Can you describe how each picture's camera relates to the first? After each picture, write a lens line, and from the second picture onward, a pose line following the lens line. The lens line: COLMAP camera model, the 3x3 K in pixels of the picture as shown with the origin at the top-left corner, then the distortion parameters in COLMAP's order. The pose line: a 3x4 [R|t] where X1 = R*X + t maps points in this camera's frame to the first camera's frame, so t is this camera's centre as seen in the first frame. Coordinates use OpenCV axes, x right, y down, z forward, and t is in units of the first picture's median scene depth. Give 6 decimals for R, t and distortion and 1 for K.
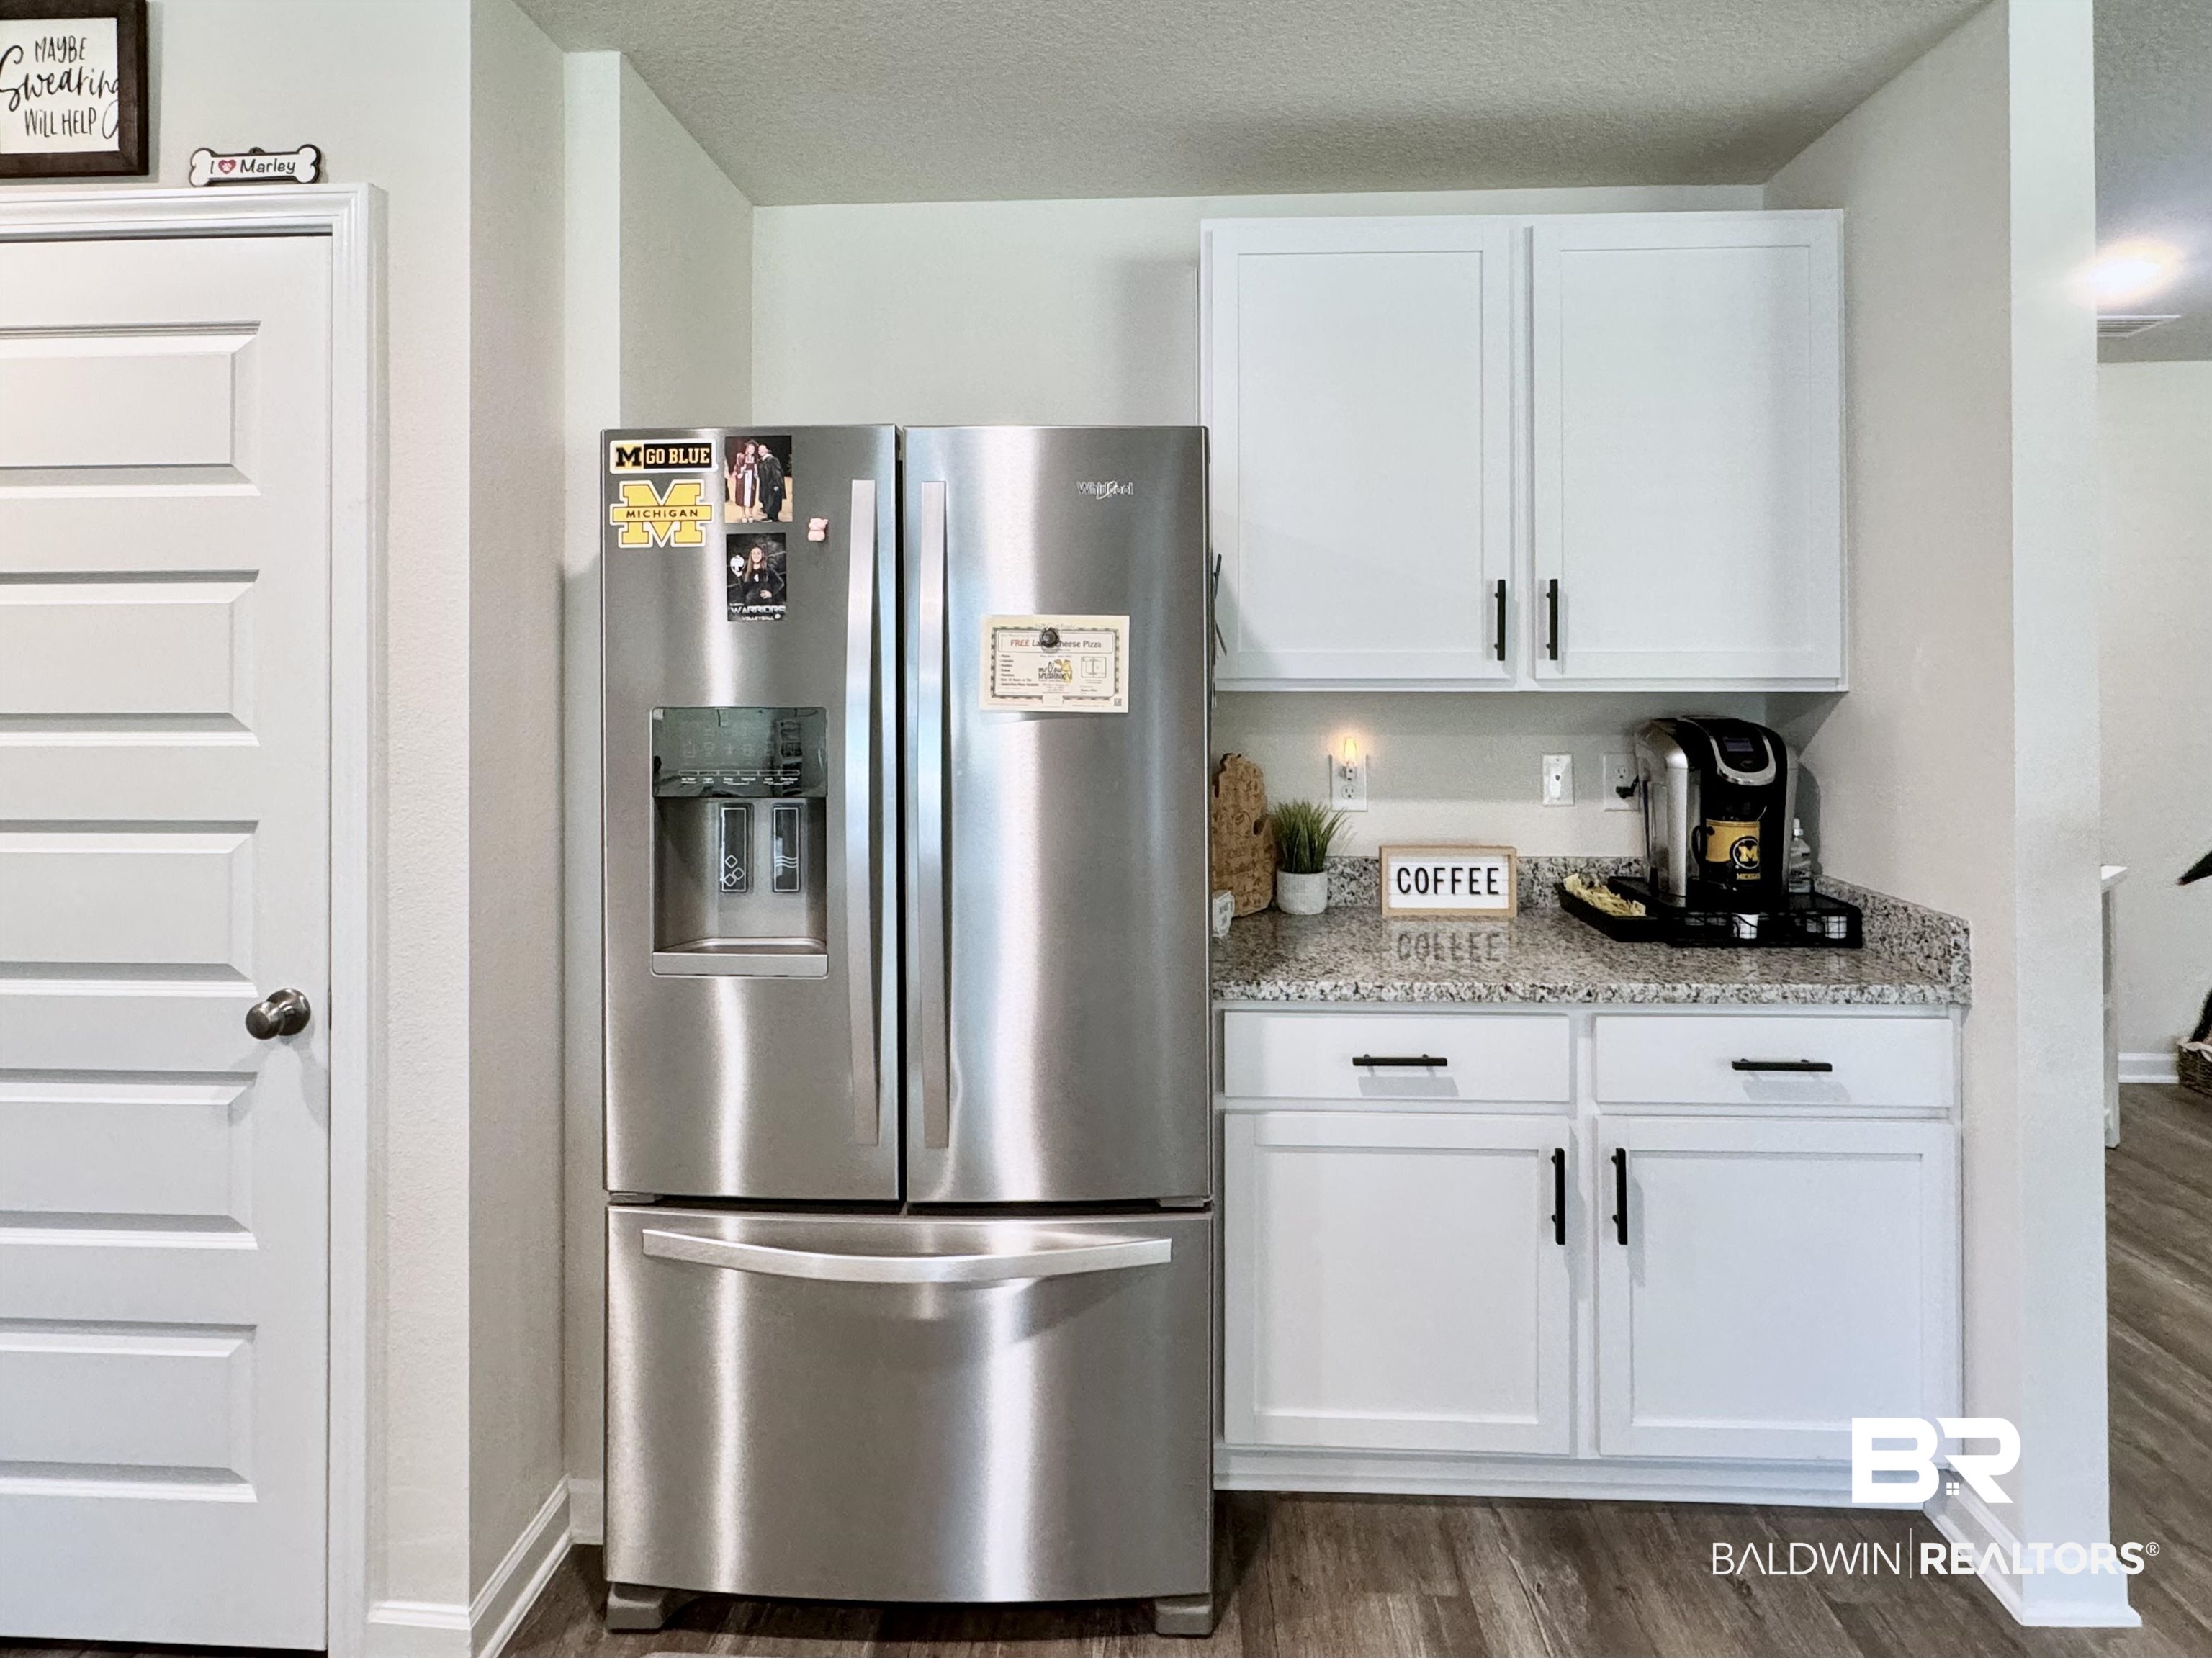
lens RADIAL K [[1209.1, 0, 1105.6], [0, 1209.1, 672.3], [0, 0, 1]] dist [-0.004788, 0.000770]
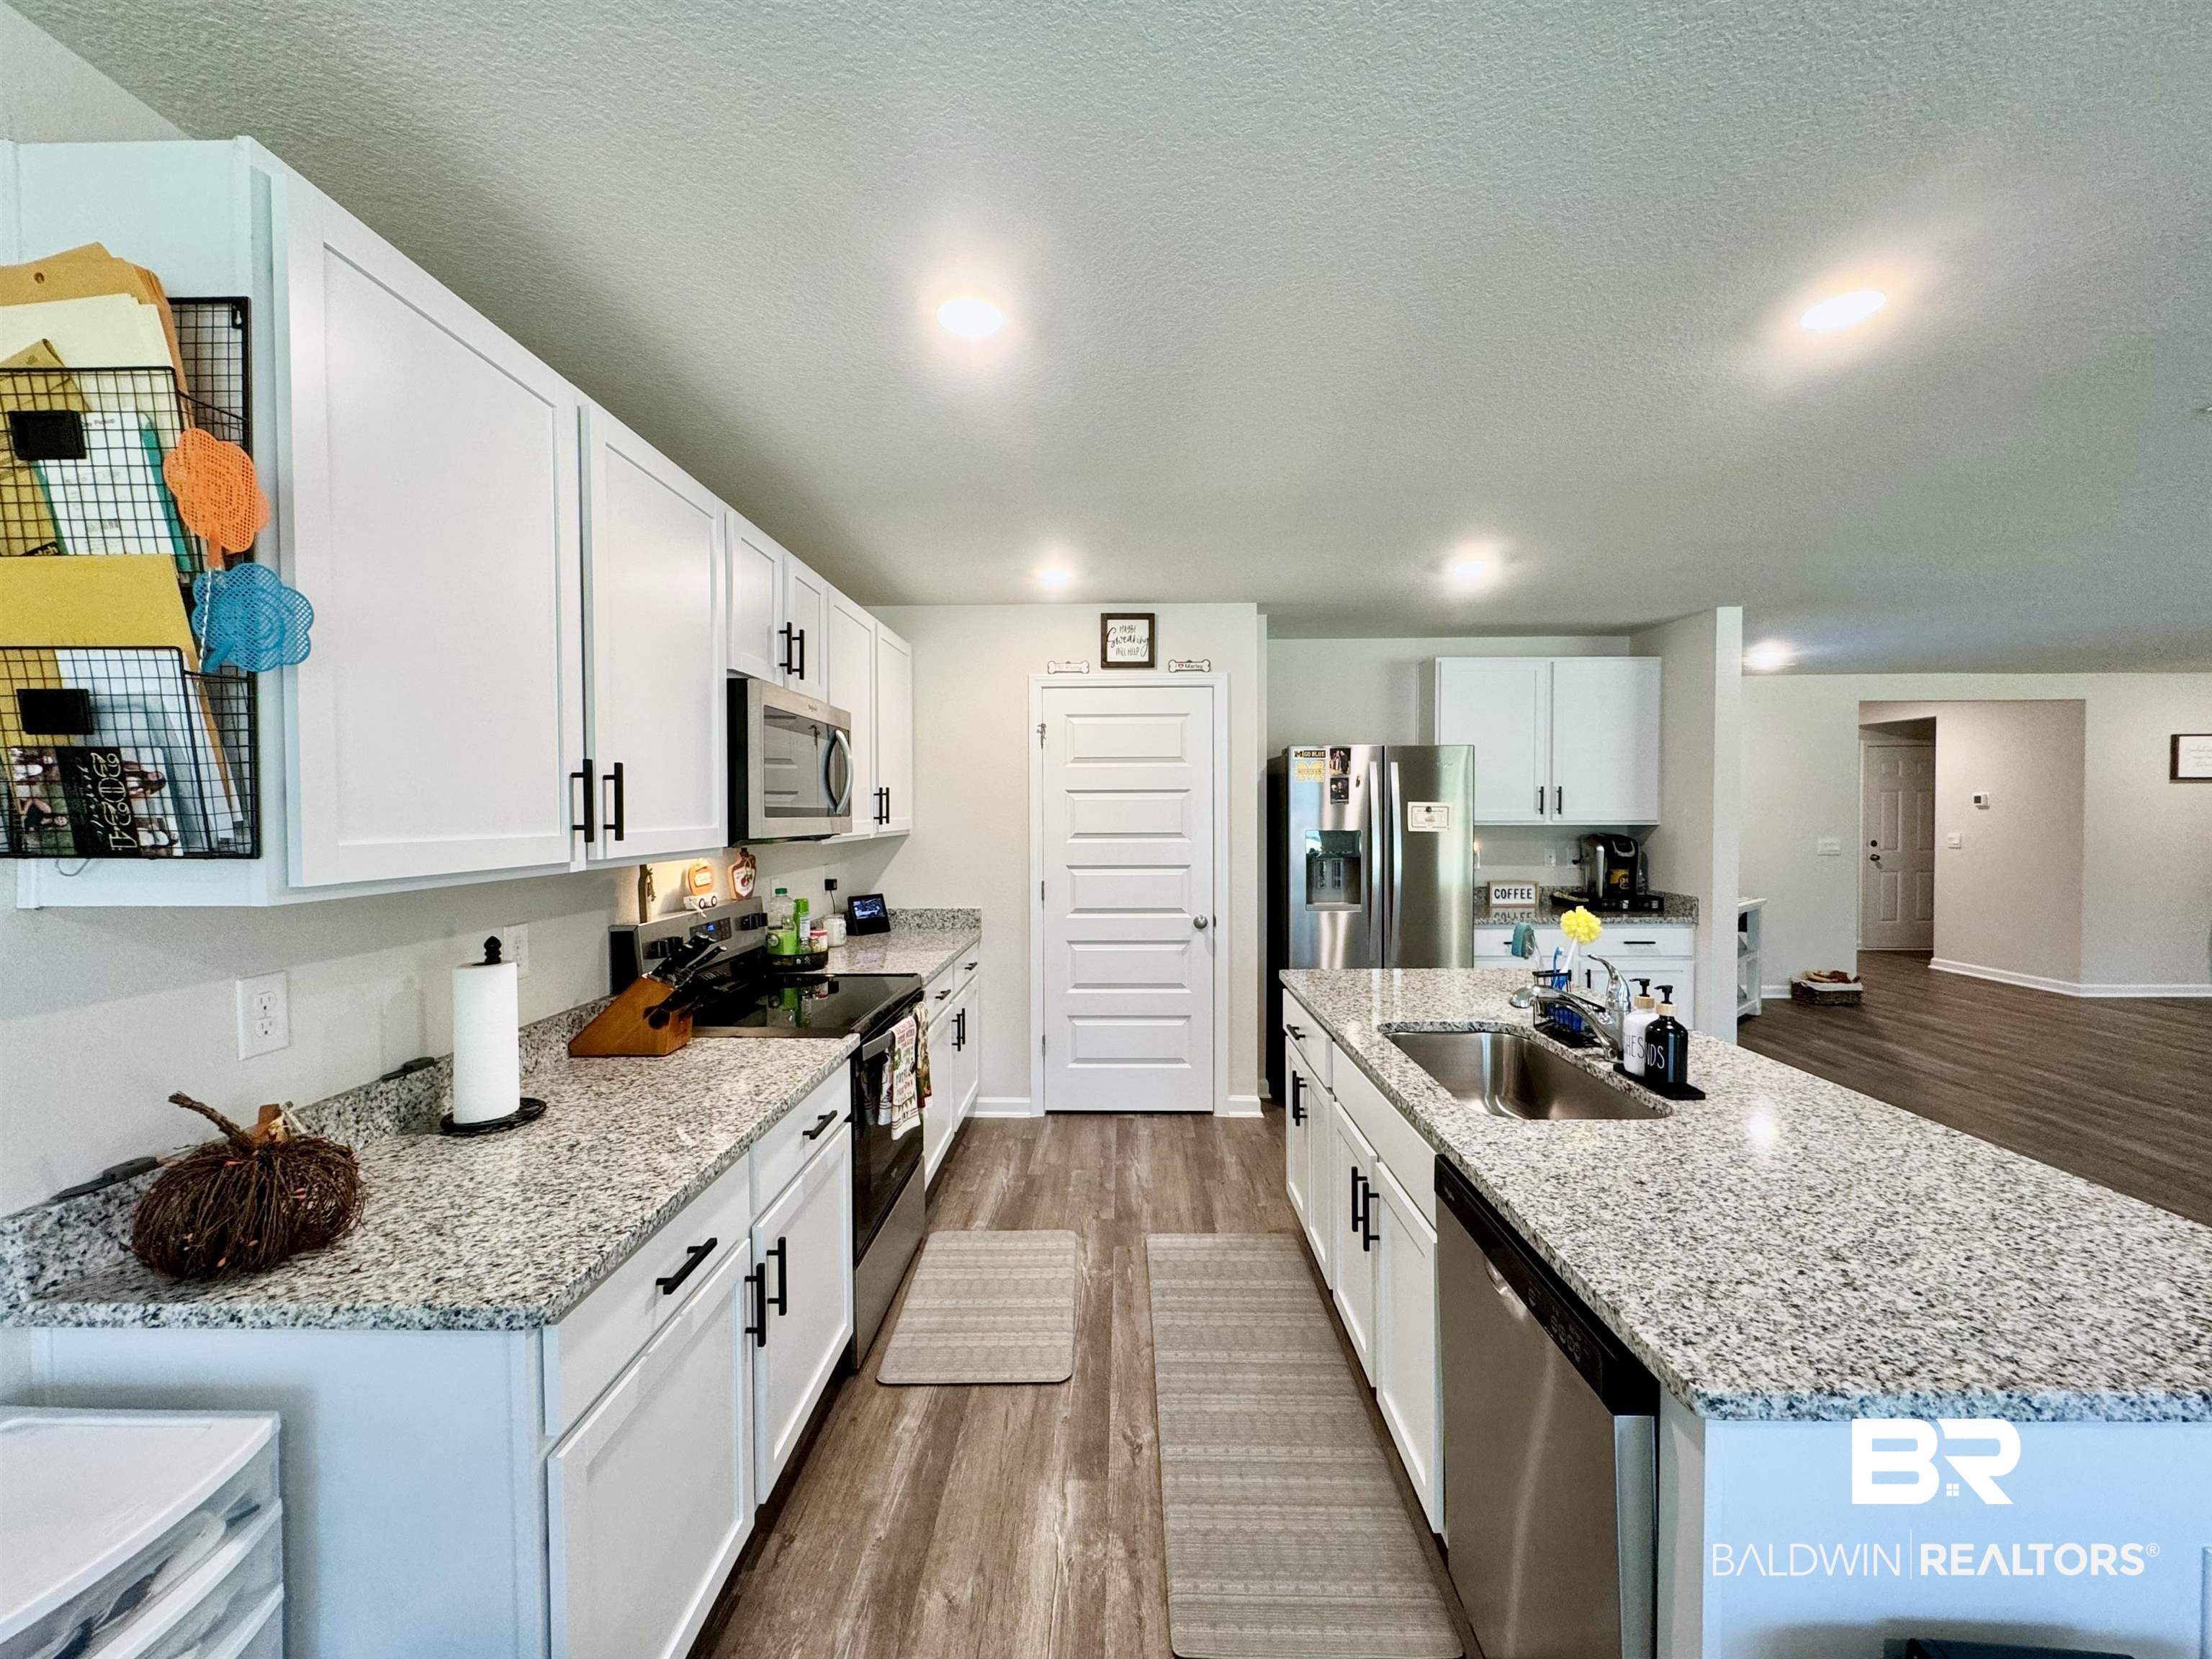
lens RADIAL K [[889.7, 0, 1105.2], [0, 889.7, 828.2], [0, 0, 1]] dist [-0.000590, -0.000031]
pose [[0.999681, -0.000983, 0.025236, -0.774954], [0.000394, 0.999728, 0.023334, -0.026980], [-0.025252, -0.023317, 0.999409, -1.110383]]
